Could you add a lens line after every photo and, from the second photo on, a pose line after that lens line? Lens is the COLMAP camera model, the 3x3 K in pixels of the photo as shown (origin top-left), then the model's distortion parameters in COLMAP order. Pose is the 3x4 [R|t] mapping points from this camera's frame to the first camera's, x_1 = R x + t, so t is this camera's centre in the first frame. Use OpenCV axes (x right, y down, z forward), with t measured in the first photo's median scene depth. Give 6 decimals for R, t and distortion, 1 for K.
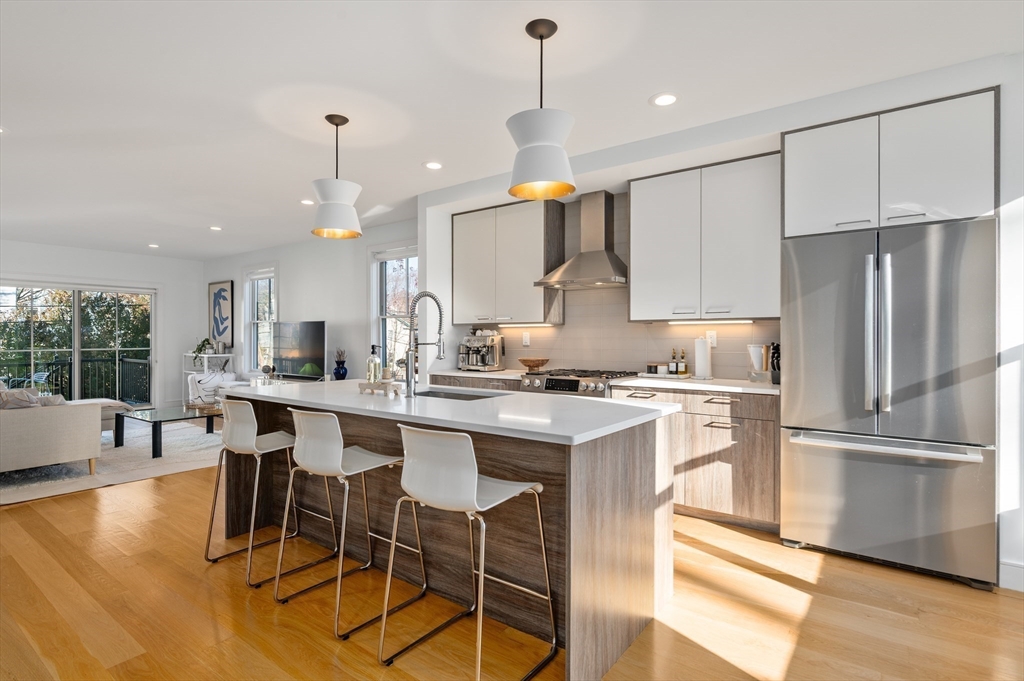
lens RADIAL K [[515.0, 0, 517.0], [0, 515.0, 339.1], [0, 0, 1]] dist [-0.002193, 0.000630]
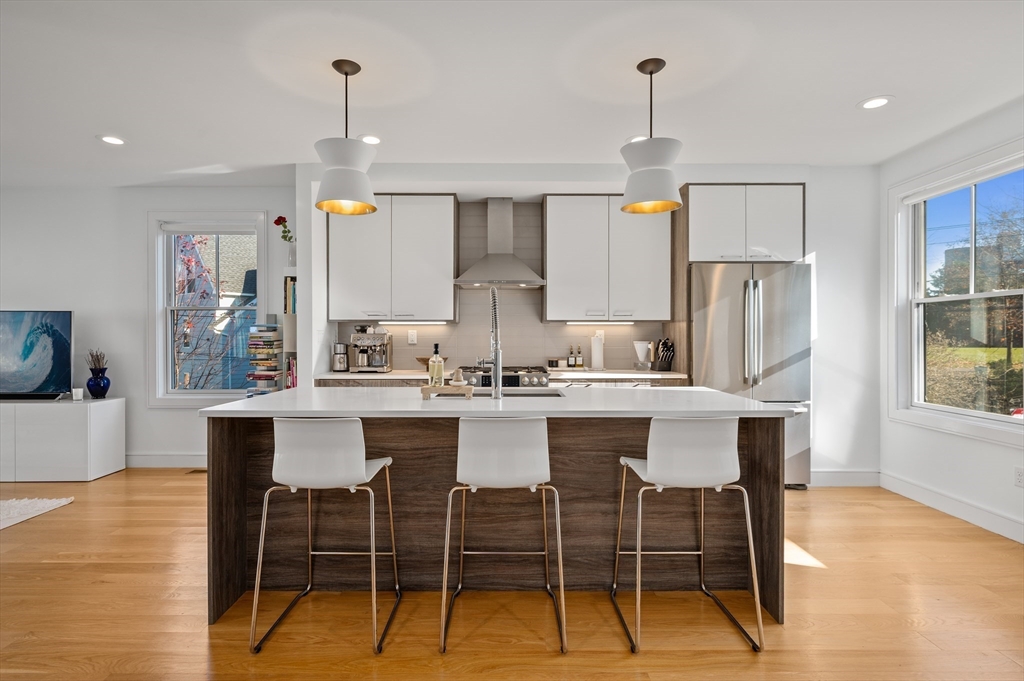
lens RADIAL K [[515.0, 0, 510.6], [0, 515.0, 340.4], [0, 0, 1]] dist [-0.002193, 0.000630]
pose [[0.799827, -0.004892, 0.600211, -0.506544], [0.000886, 0.999975, 0.006969, -0.000435], [-0.600231, -0.005042, 0.799811, 0.154399]]
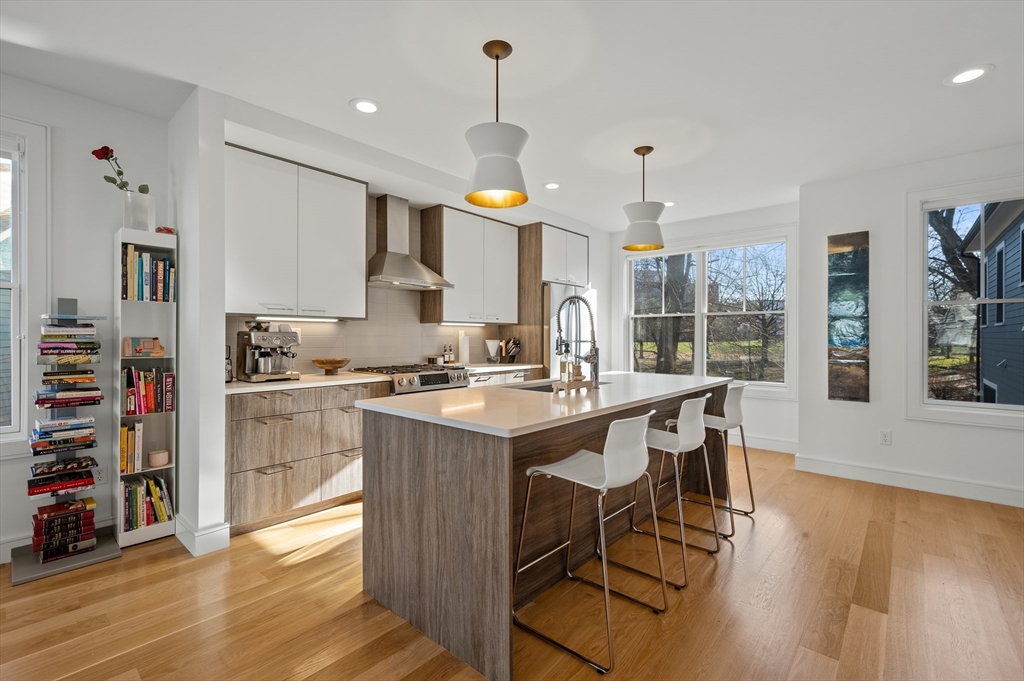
lens RADIAL K [[451.5, 0, 518.0], [0, 451.5, 338.1], [0, 0, 1]] dist [-0.003959, -0.000427]
pose [[0.072180, -0.004977, 0.997379, -0.817888], [-0.002253, 0.999984, 0.005153, -0.001989], [-0.997389, -0.002619, 0.072168, 0.742104]]
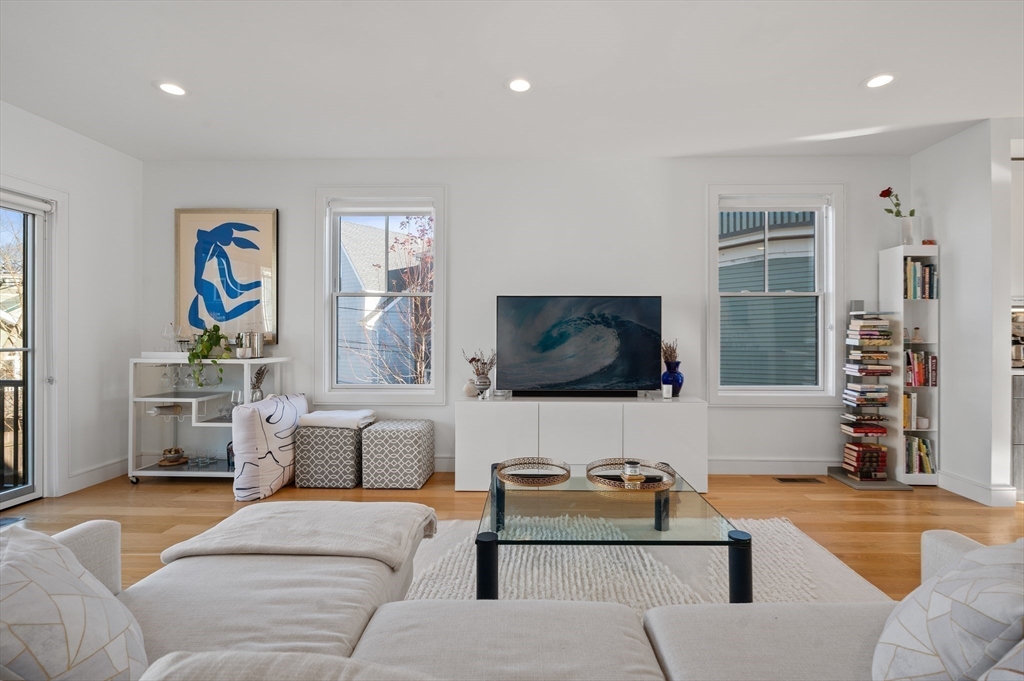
lens RADIAL K [[451.5, 0, 515.6], [0, 451.5, 332.9], [0, 0, 1]] dist [-0.003959, -0.000427]
pose [[0.819258, -0.000432, 0.573425, -1.306814], [-0.001158, 0.999996, 0.002408, 0.010909], [-0.573424, -0.002637, 0.819255, 1.067504]]
